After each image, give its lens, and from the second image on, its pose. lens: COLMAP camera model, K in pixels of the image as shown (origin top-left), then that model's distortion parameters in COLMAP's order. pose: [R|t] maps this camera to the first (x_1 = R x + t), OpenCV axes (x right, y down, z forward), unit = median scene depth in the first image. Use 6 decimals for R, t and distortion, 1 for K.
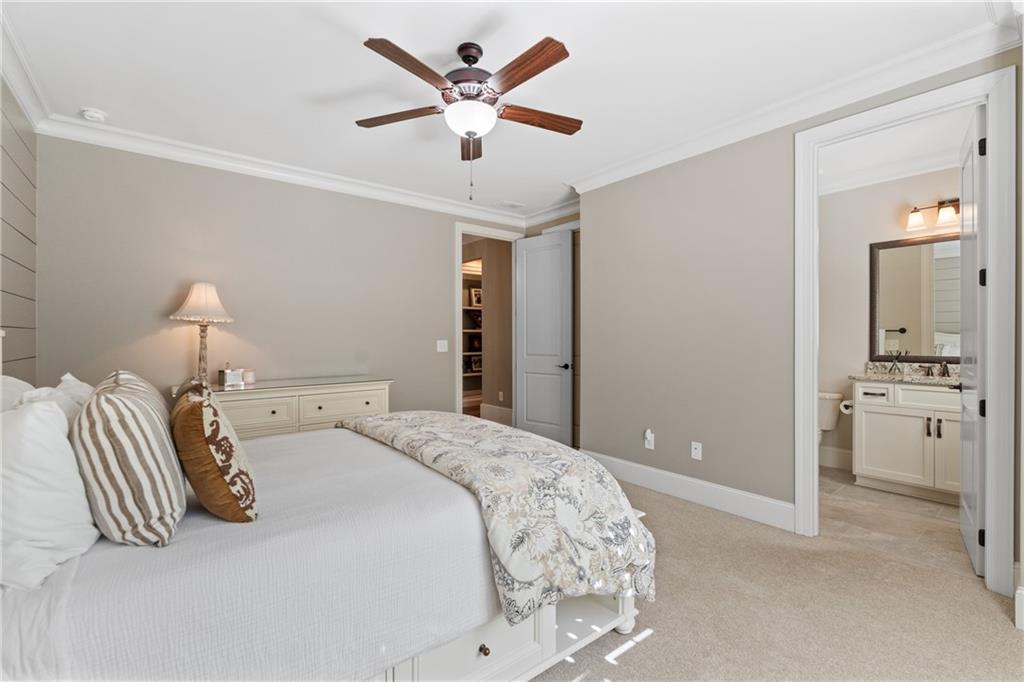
lens RADIAL K [[468.6, 0, 513.2], [0, 468.6, 332.6], [0, 0, 1]] dist [0.005569, 0.001034]
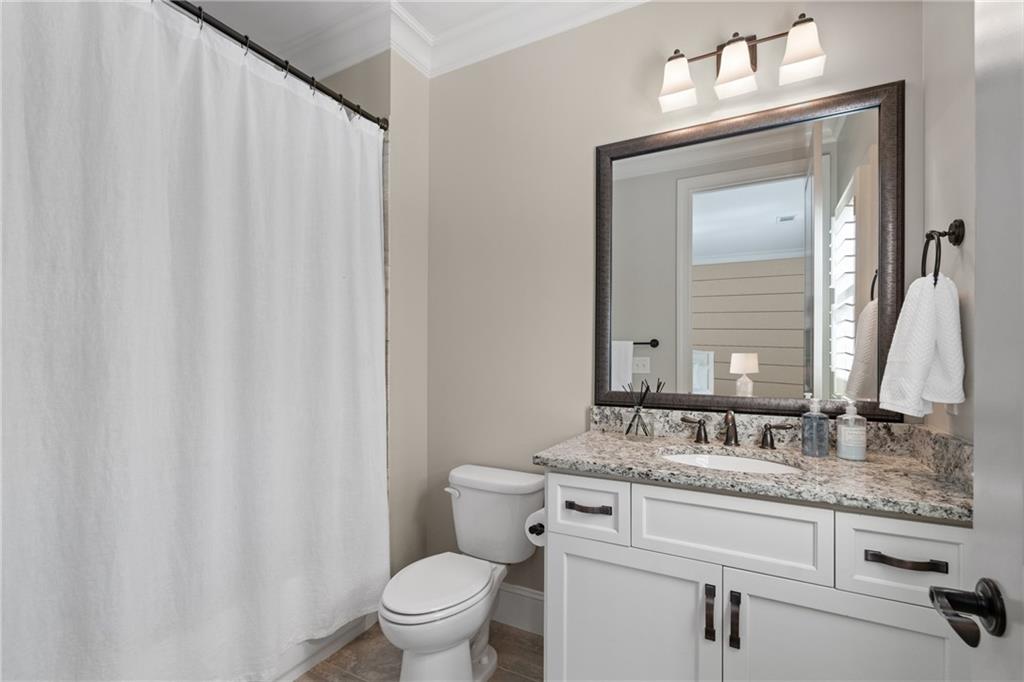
lens RADIAL K [[468.6, 0, 512.9], [0, 468.6, 349.5], [0, 0, 1]] dist [0.005569, 0.001034]
pose [[0.923700, 0.007064, 0.383053, 0.552130], [-0.006342, 0.999975, -0.003148, 0.009781], [-0.383065, 0.000479, 0.923721, 0.660399]]
